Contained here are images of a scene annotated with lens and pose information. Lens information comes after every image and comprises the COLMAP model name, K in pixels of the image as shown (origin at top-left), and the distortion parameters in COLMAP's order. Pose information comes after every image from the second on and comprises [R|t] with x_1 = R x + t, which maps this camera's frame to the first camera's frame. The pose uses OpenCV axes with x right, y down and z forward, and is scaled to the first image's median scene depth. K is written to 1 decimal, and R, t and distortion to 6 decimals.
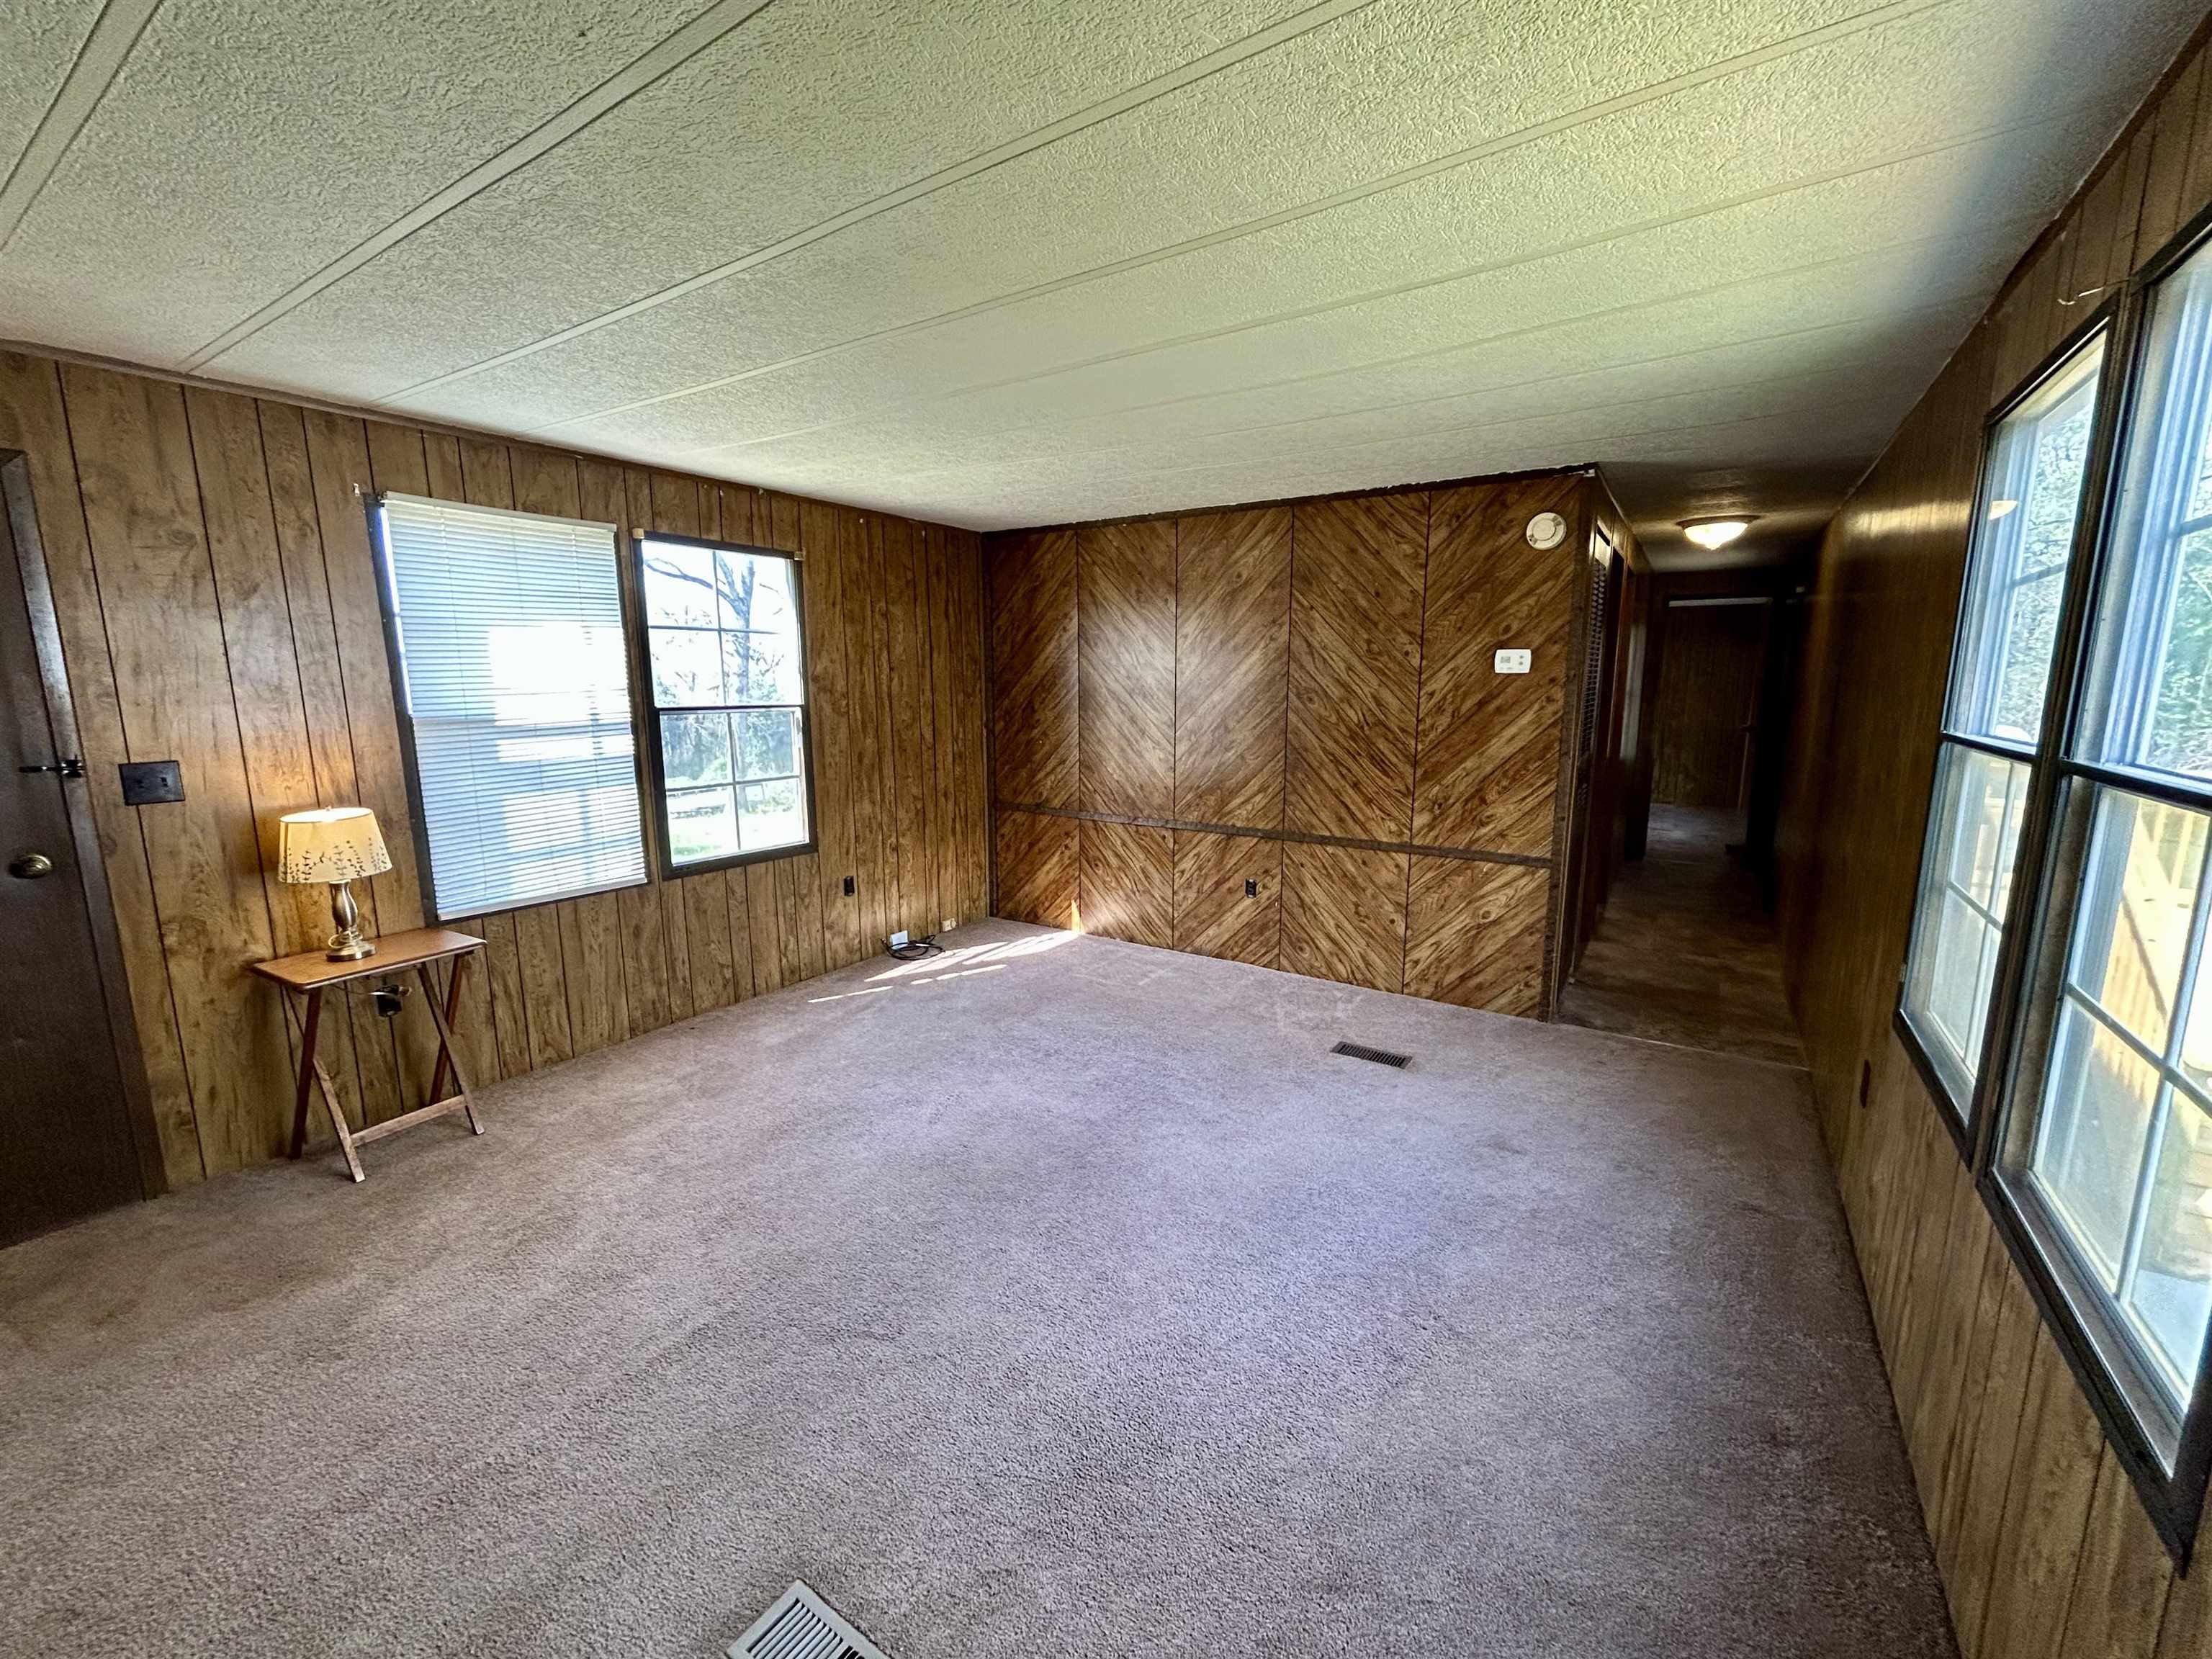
lens RADIAL K [[898.3, 0, 1102.0], [0, 898.3, 829.2], [0, 0, 1]] dist [0.002989, -0.000285]
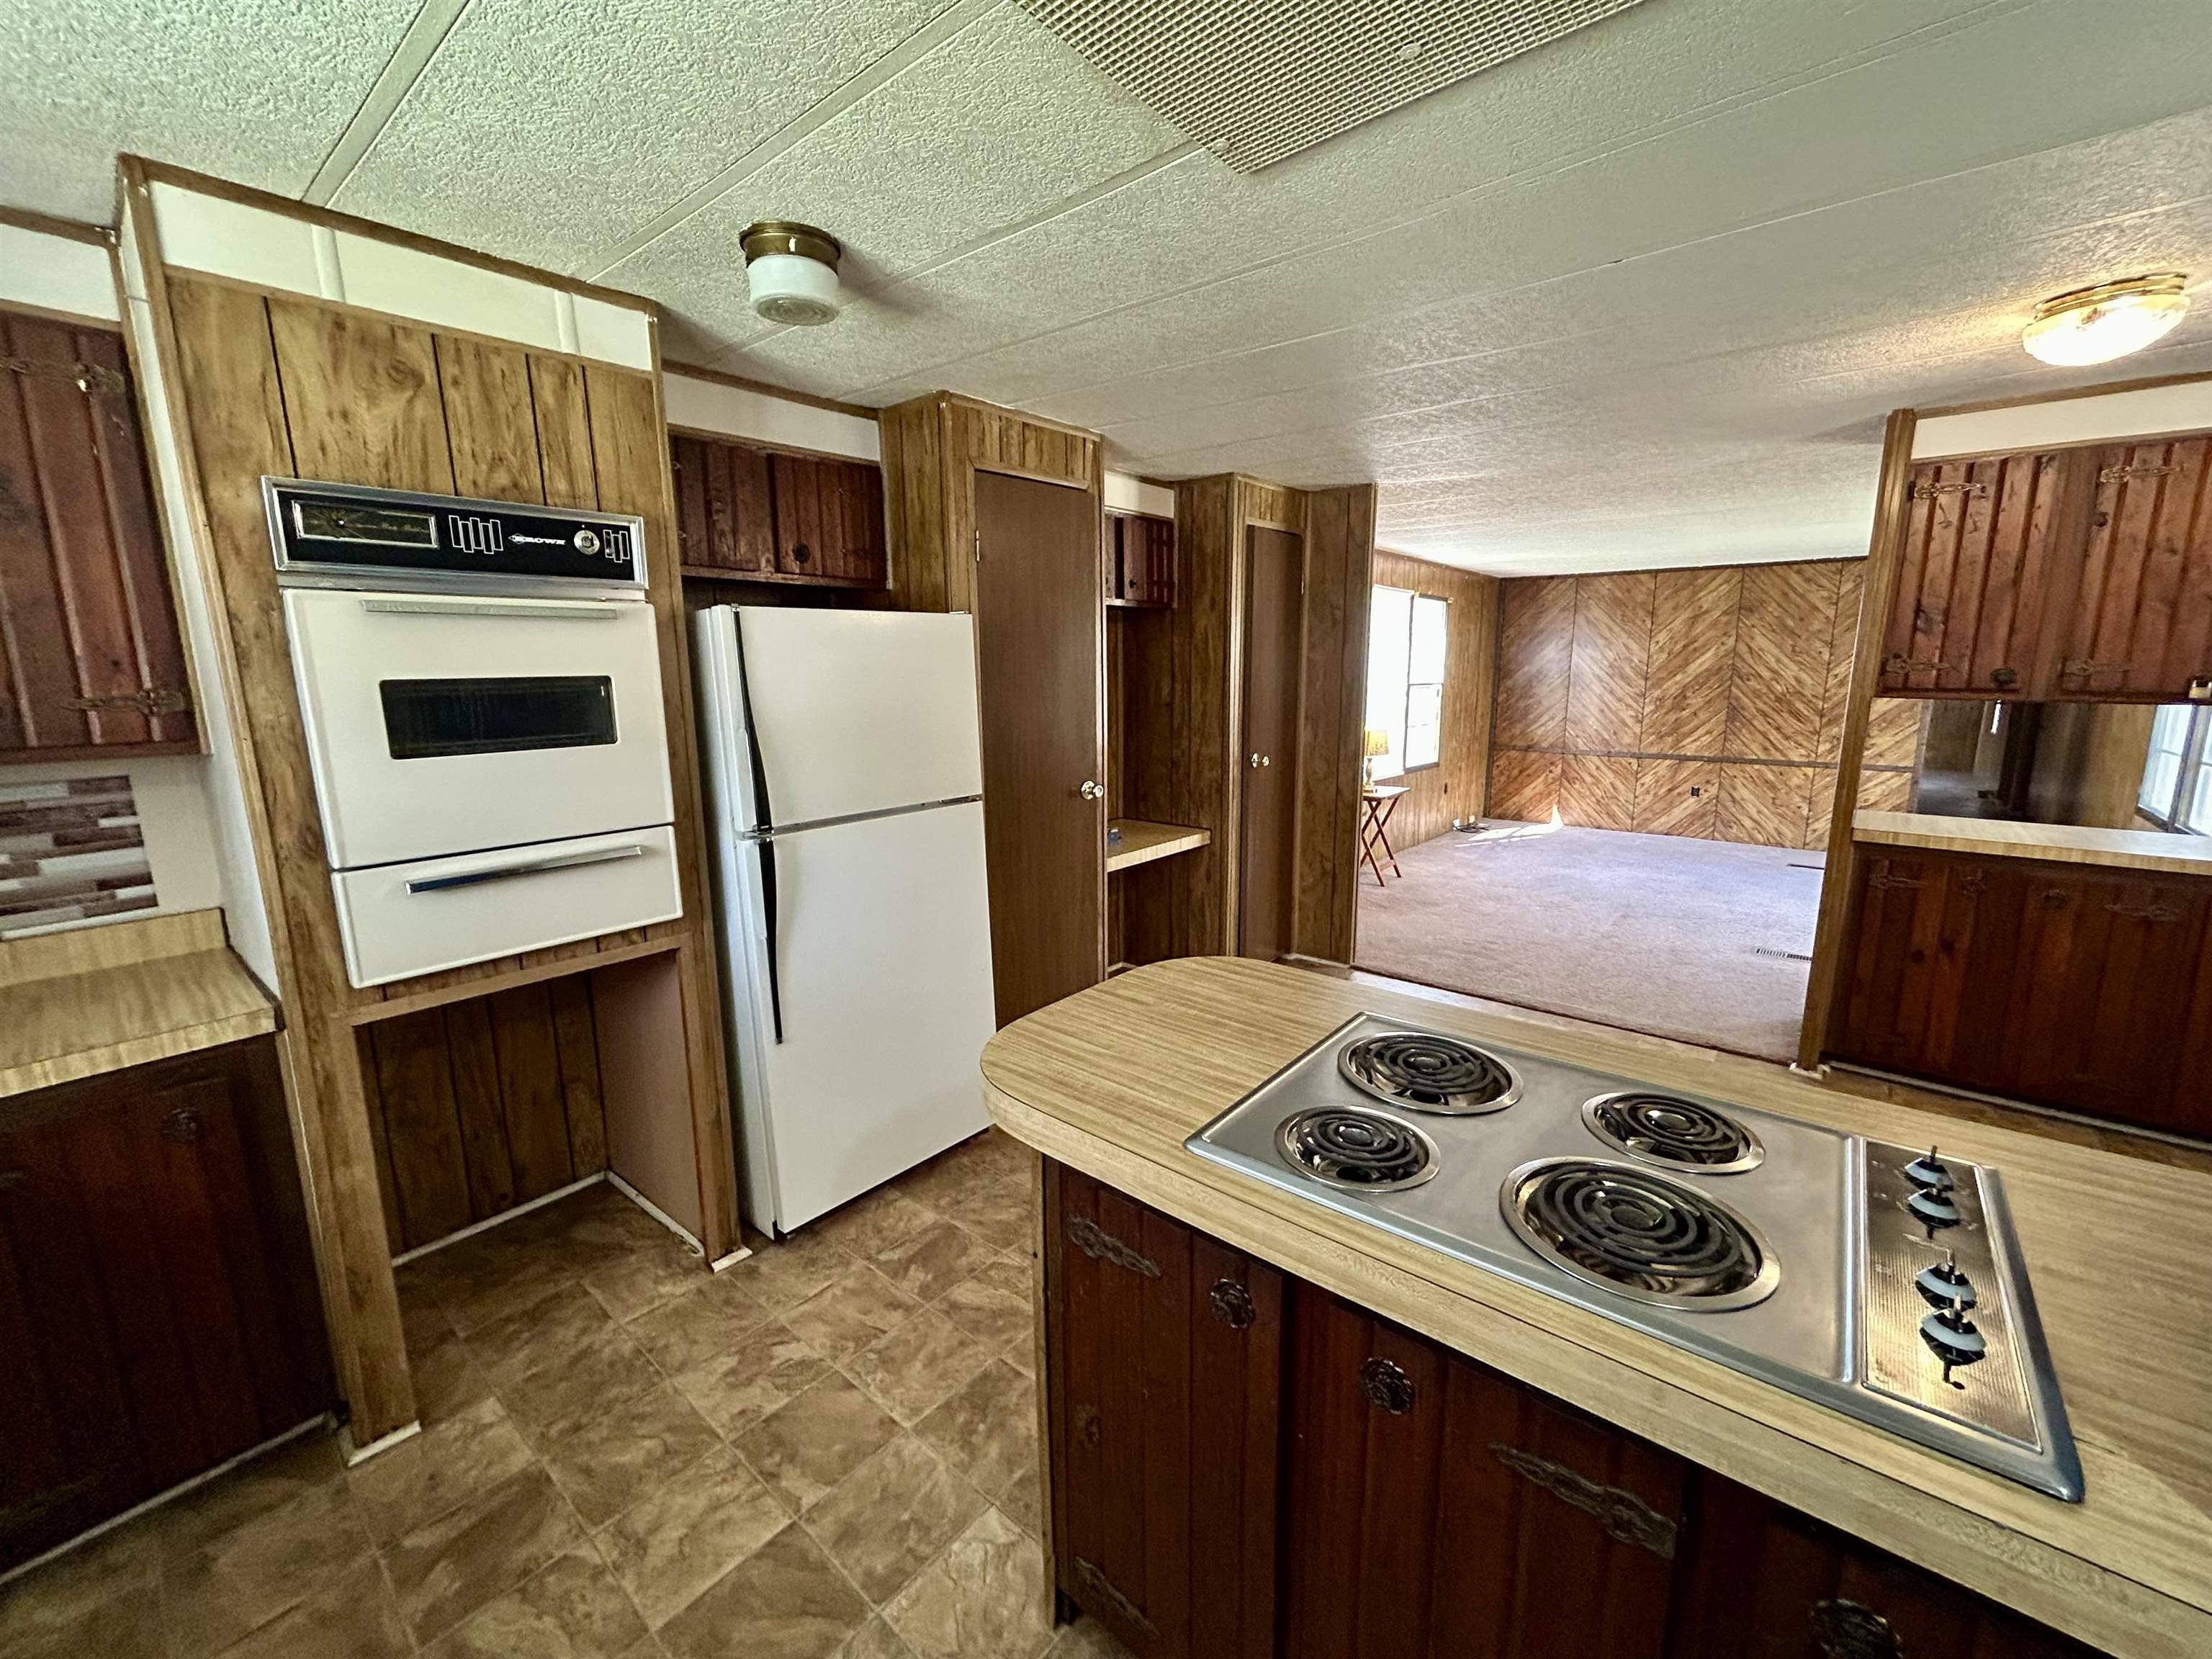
lens RADIAL K [[907.2, 0, 1097.0], [0, 907.2, 831.2], [0, 0, 1]] dist [0.002314, 0.000205]
pose [[0.992445, 0.017966, -0.121368, -0.768714], [-0.016515, 0.999780, 0.012949, 0.141219], [0.121574, -0.010846, 0.992523, -0.859657]]
